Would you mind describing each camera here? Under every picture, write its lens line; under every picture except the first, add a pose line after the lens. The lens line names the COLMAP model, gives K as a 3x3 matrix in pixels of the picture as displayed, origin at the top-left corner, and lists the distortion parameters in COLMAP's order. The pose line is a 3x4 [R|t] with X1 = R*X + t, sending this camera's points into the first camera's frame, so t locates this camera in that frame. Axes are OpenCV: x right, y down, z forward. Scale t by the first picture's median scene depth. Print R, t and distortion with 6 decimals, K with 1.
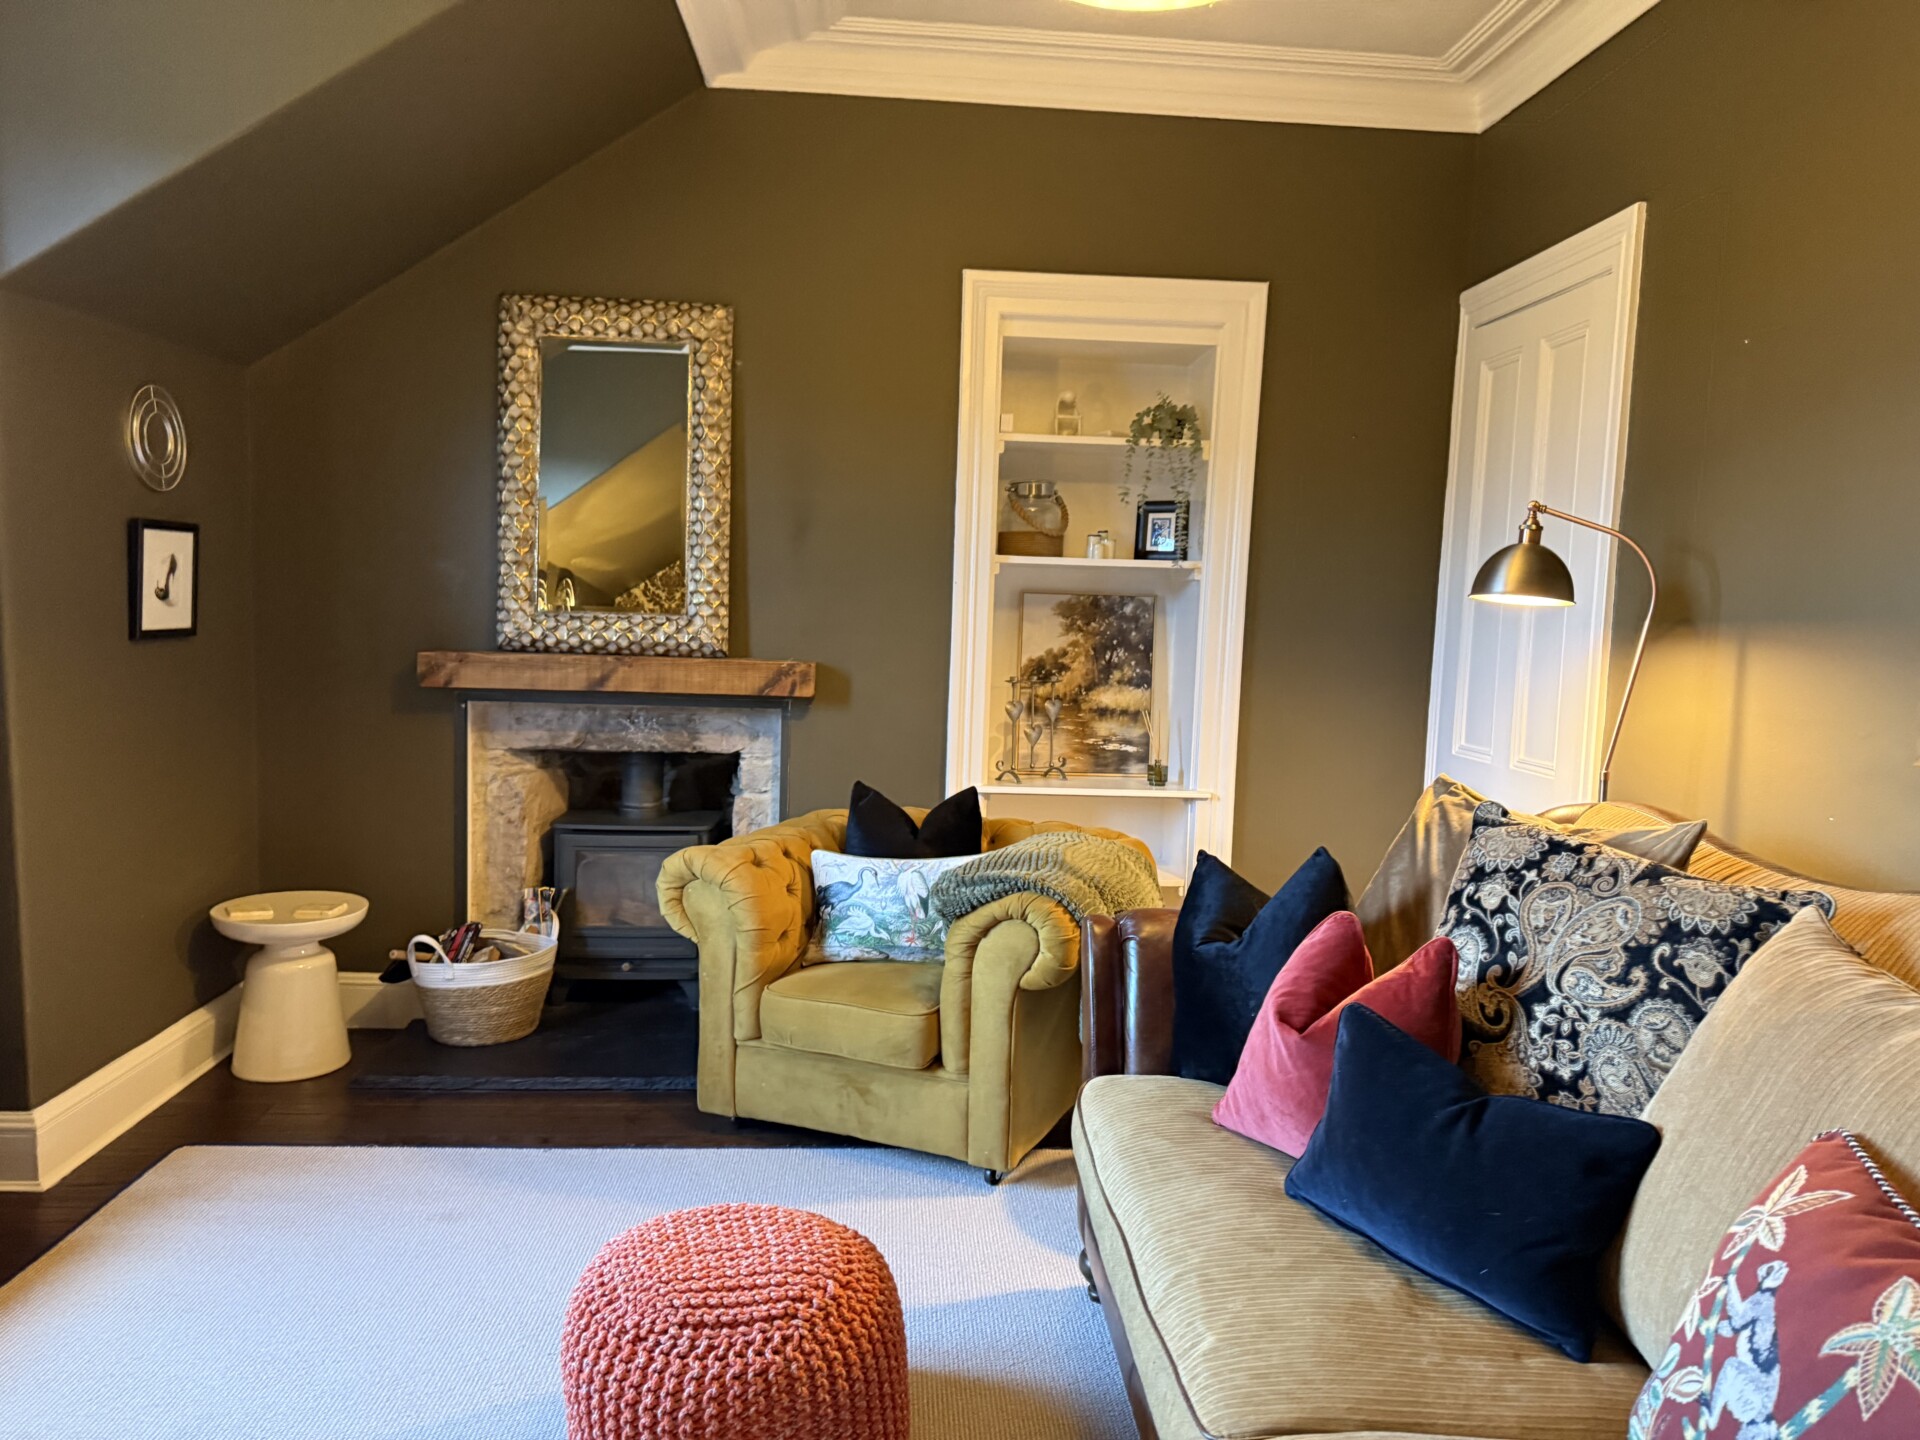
lens RADIAL K [[1349.3, 0, 993.7], [0, 1349.3, 717.2], [0, 0, 1]] dist [0.139707, -0.209810]
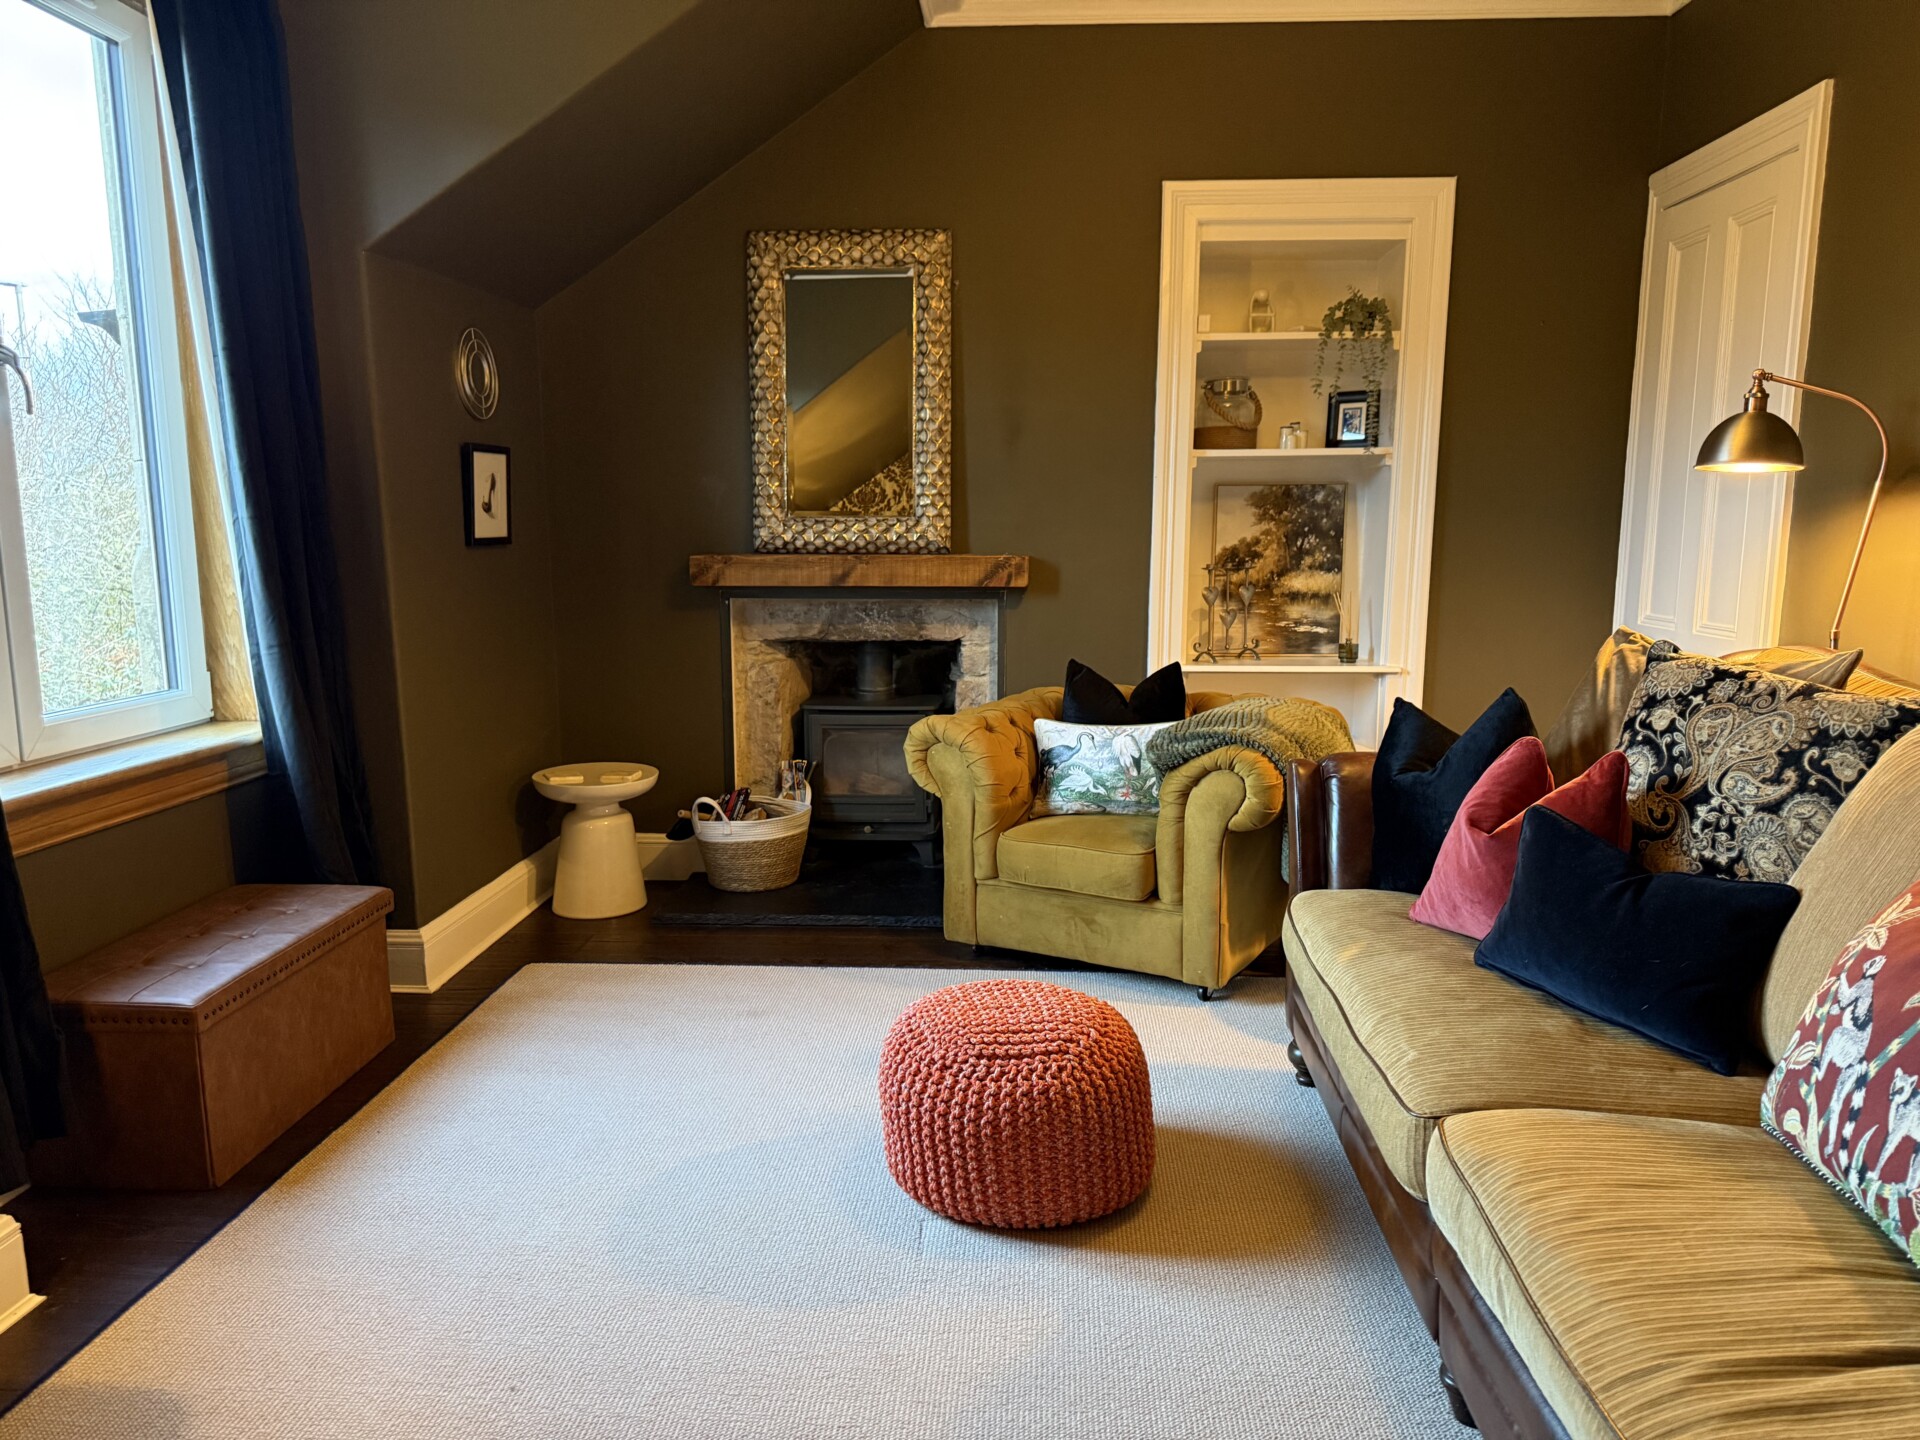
lens RADIAL K [[1349.3, 0, 993.7], [0, 1349.3, 717.2], [0, 0, 1]] dist [0.139707, -0.209810]
pose [[0.992240, -0.012612, -0.123693, -0.030027], [0.020138, 0.998008, 0.059787, 0.029746], [0.122692, -0.061814, 0.990518, -0.128753]]
